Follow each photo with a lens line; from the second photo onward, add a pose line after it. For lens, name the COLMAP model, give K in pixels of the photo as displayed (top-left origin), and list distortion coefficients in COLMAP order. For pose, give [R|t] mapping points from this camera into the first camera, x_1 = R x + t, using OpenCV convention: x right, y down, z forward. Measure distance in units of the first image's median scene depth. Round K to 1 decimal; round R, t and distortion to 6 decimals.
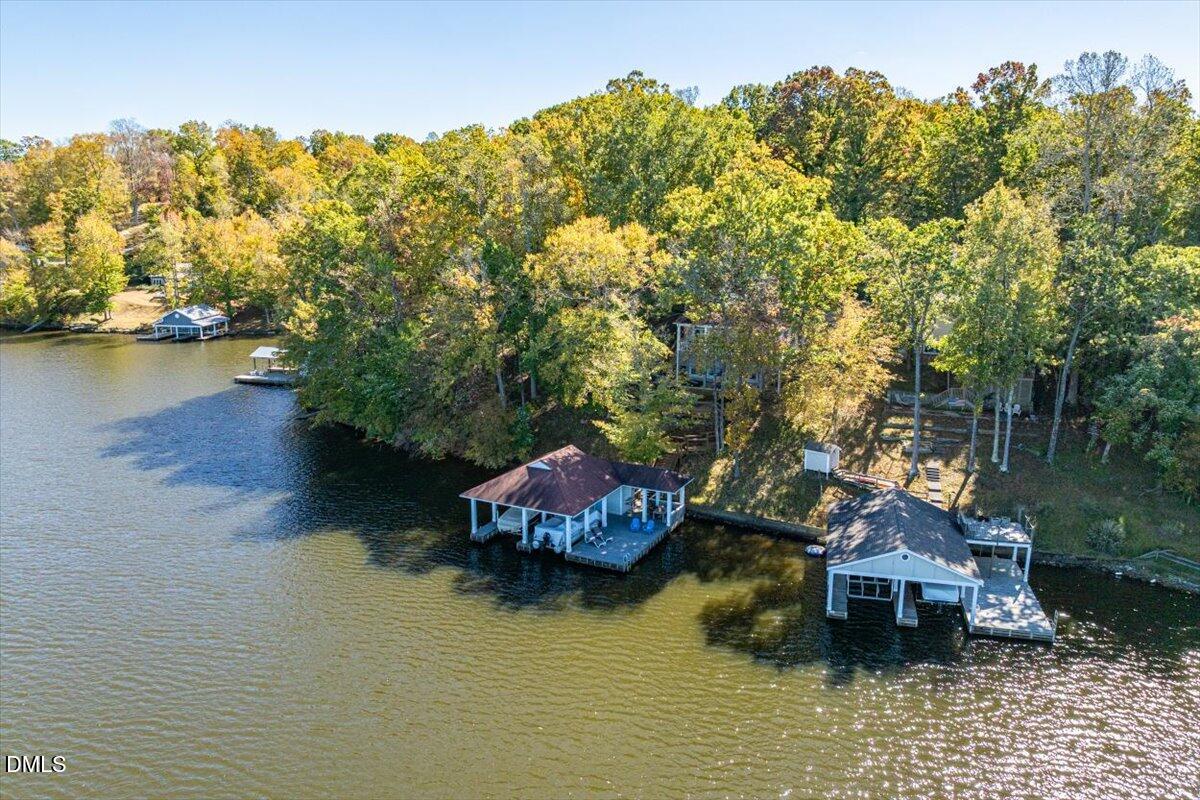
lens RADIAL K [[842.9, 0, 606.1], [0, 842.9, 397.7], [0, 0, 1]] dist [-0.044399, 0.008364]
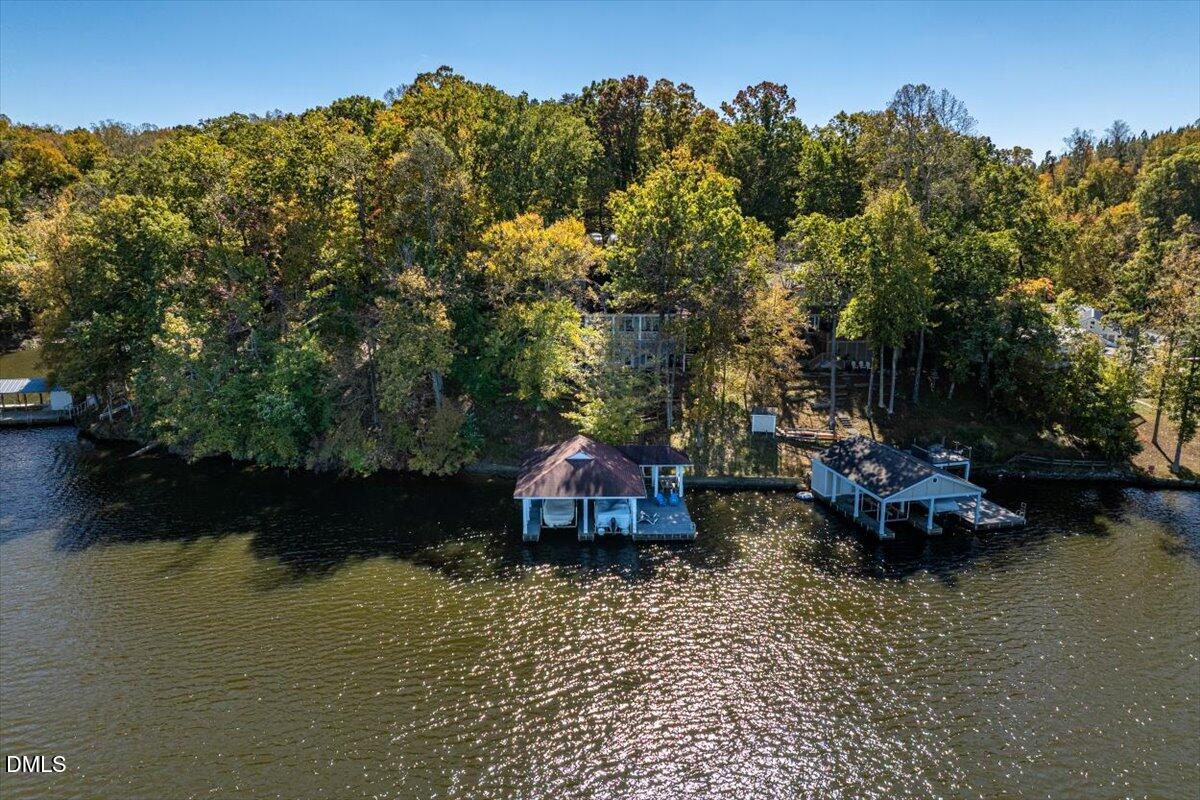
lens RADIAL K [[842.9, 0, 601.1], [0, 842.9, 393.7], [0, 0, 1]] dist [-0.044399, 0.008364]
pose [[0.882666, -0.099717, 0.459301, -0.479288], [0.100337, 0.994685, 0.023128, -0.014761], [-0.459166, 0.025671, 0.887979, 0.074544]]
